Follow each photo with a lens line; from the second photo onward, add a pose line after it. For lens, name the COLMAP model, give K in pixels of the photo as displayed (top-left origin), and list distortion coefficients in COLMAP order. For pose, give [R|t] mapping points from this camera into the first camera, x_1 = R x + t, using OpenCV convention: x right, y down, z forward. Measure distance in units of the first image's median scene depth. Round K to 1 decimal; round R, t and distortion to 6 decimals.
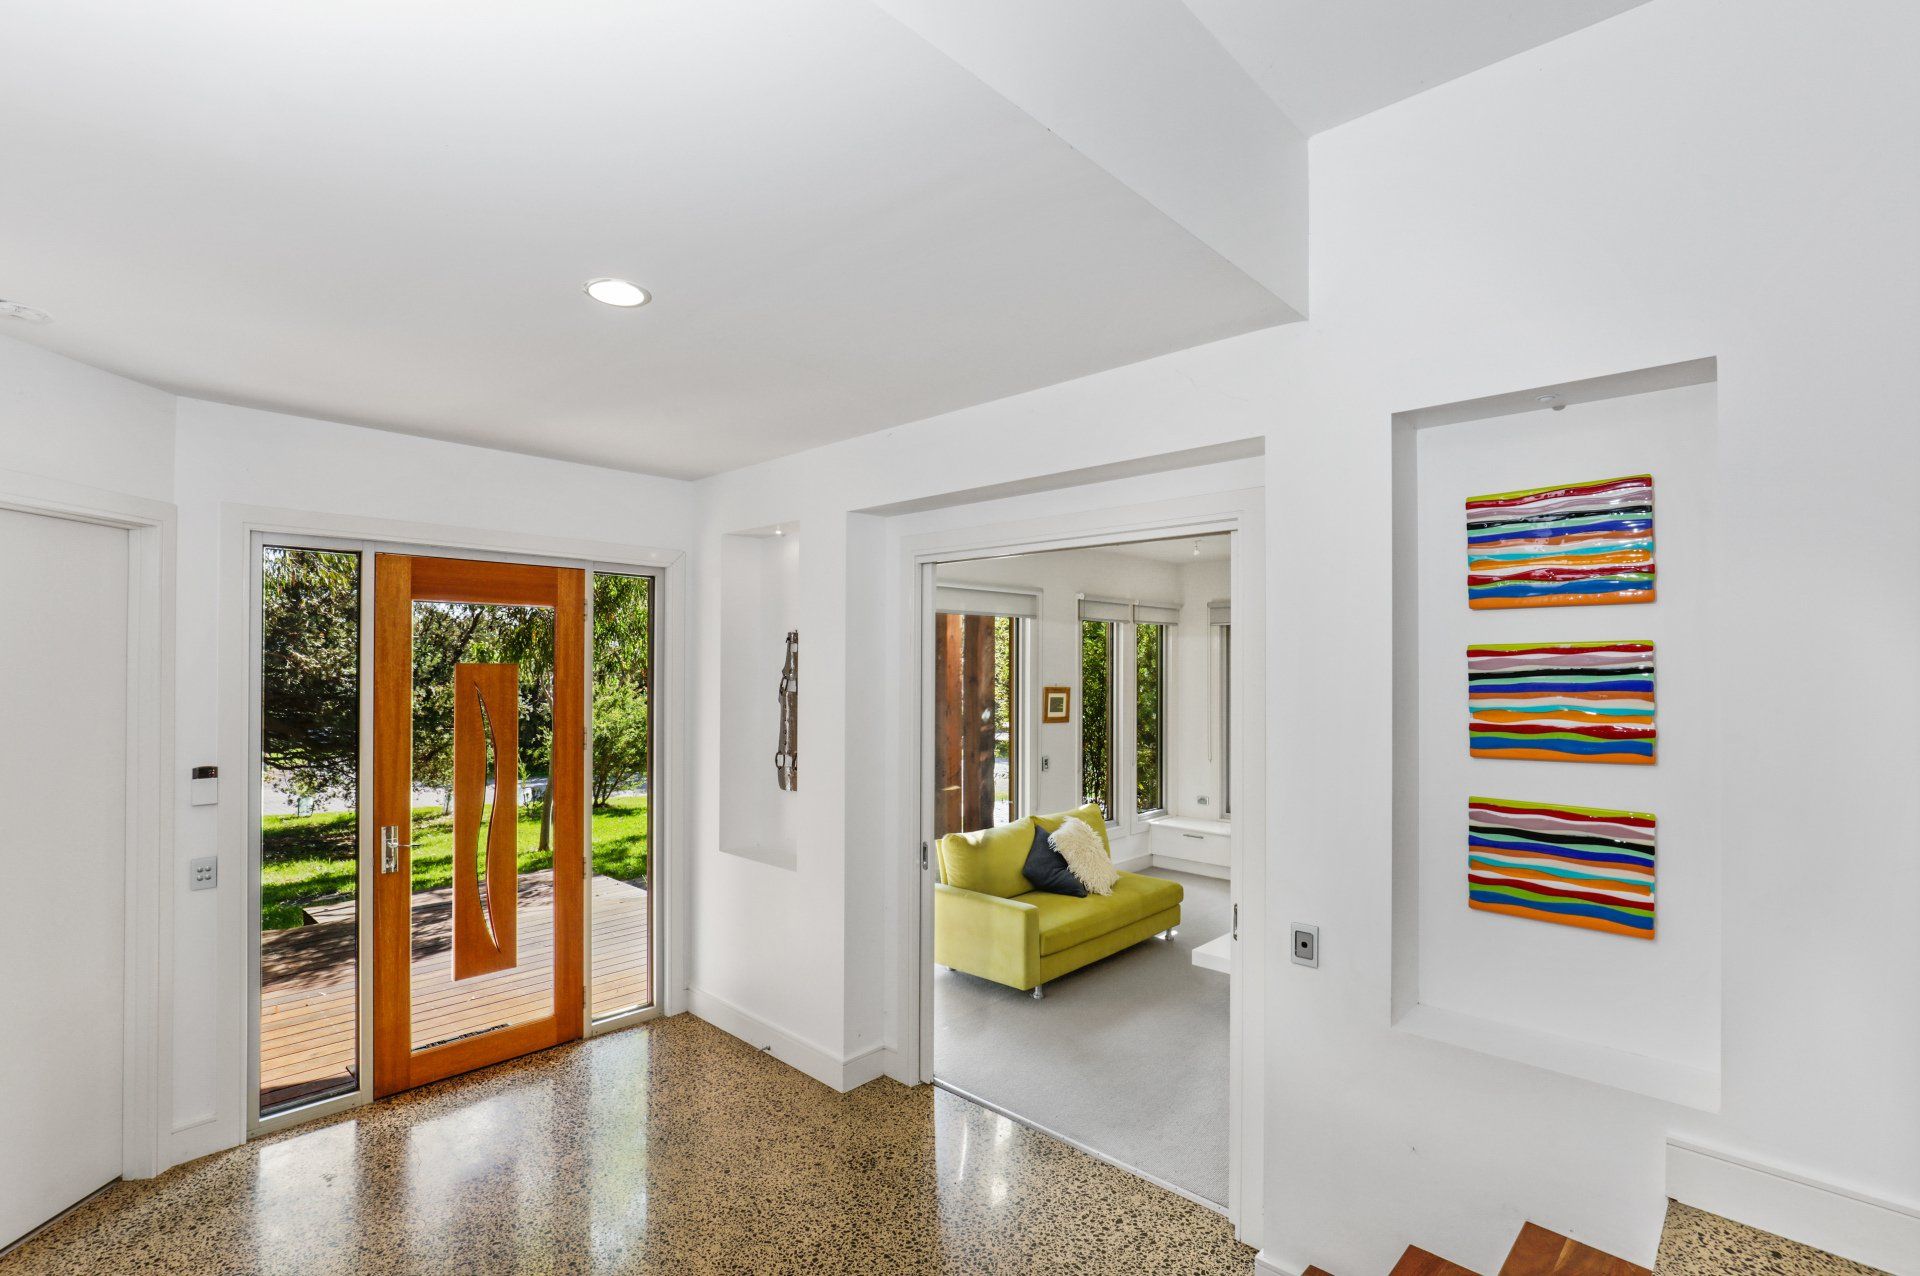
lens RADIAL K [[908.6, 0, 960.5], [0, 908.6, 646.9], [0, 0, 1]] dist [-0.021006, 0.000851]
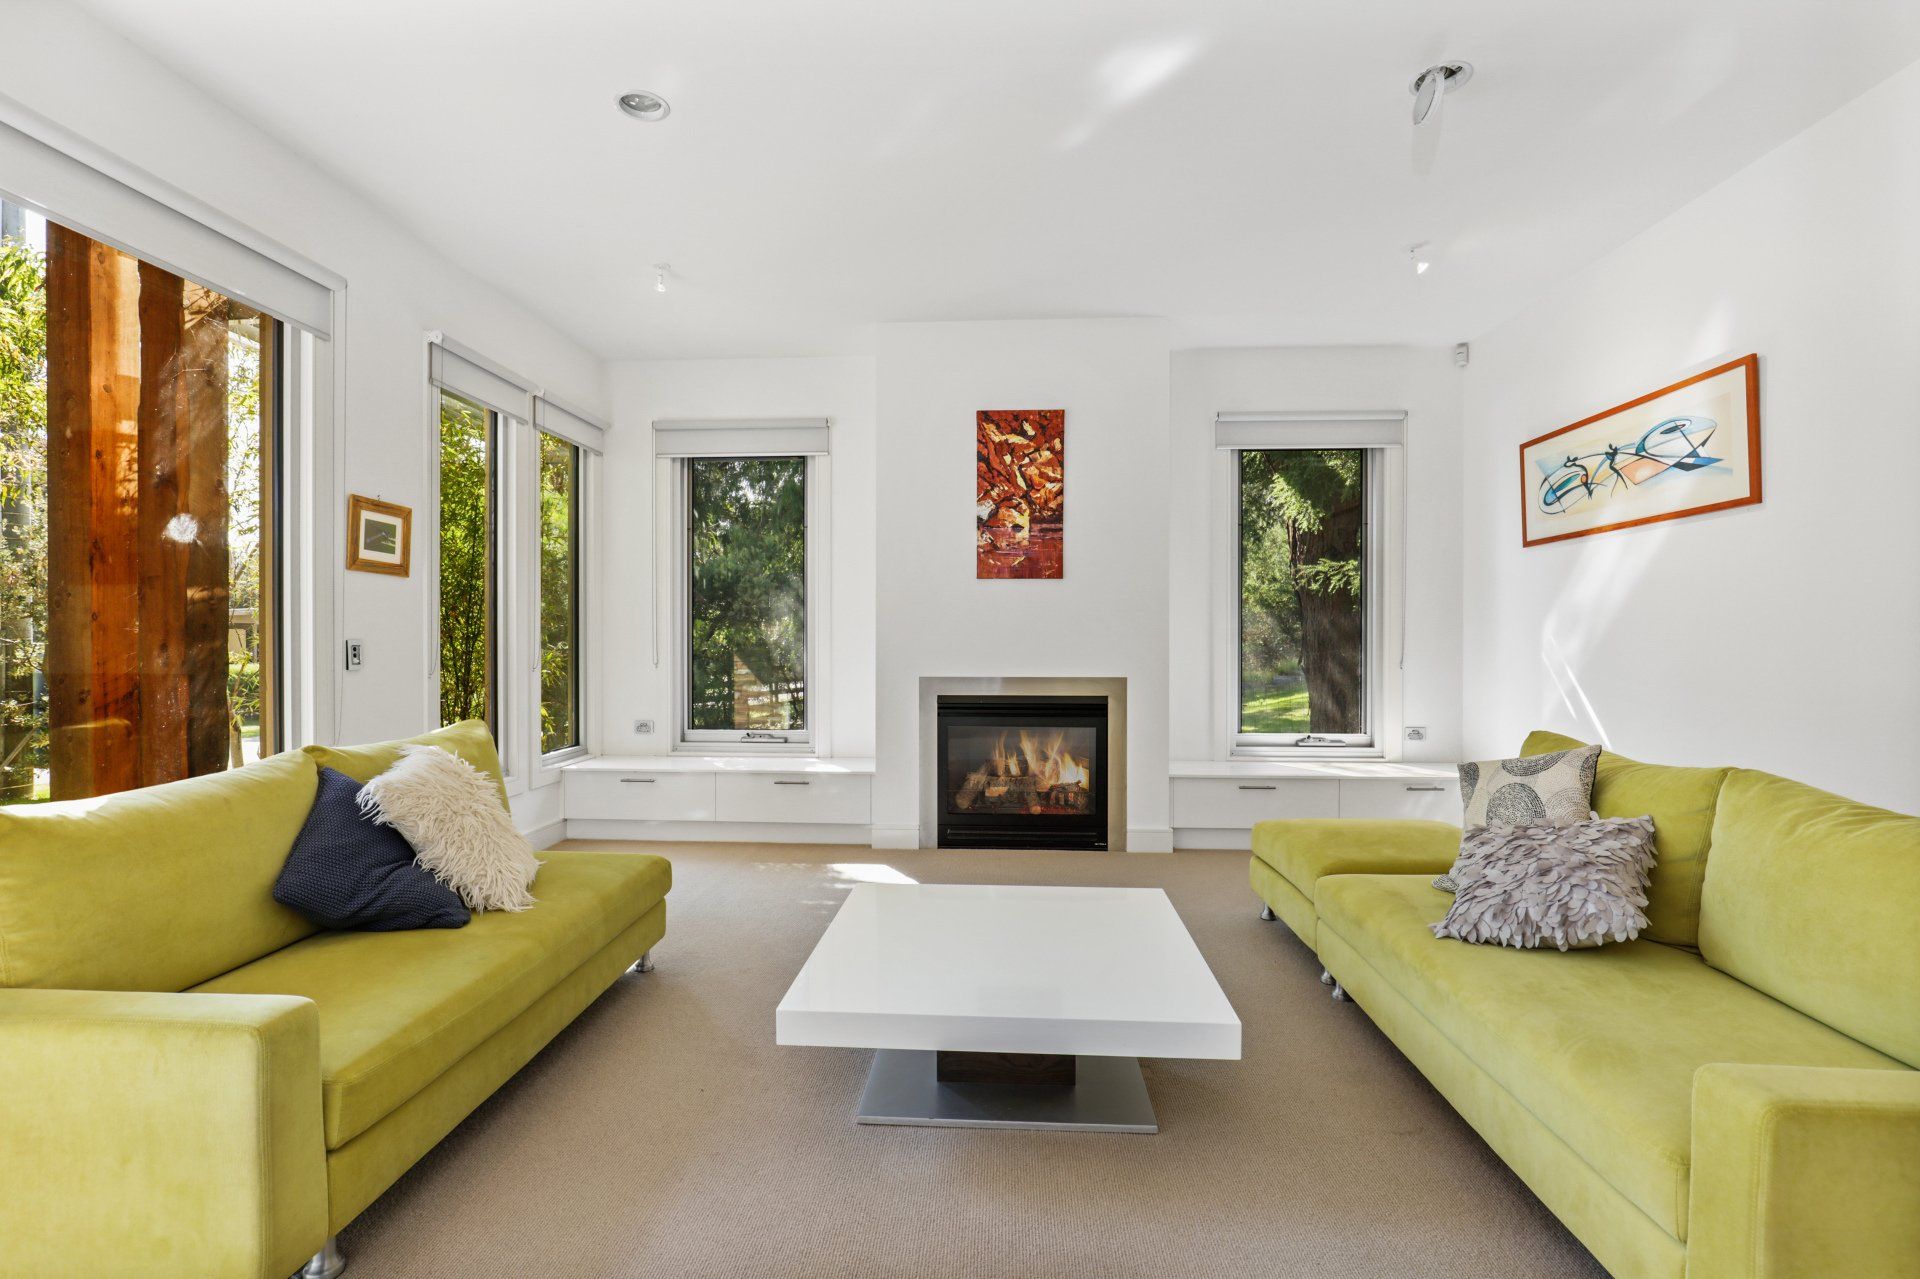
lens RADIAL K [[908.6, 0, 968.2], [0, 908.6, 643.7], [0, 0, 1]] dist [-0.021006, 0.000851]
pose [[0.775779, -0.009464, 0.630933, 0.052916], [-0.012105, 0.999480, 0.029876, 0.122088], [-0.630888, -0.030814, 0.775262, 0.495548]]
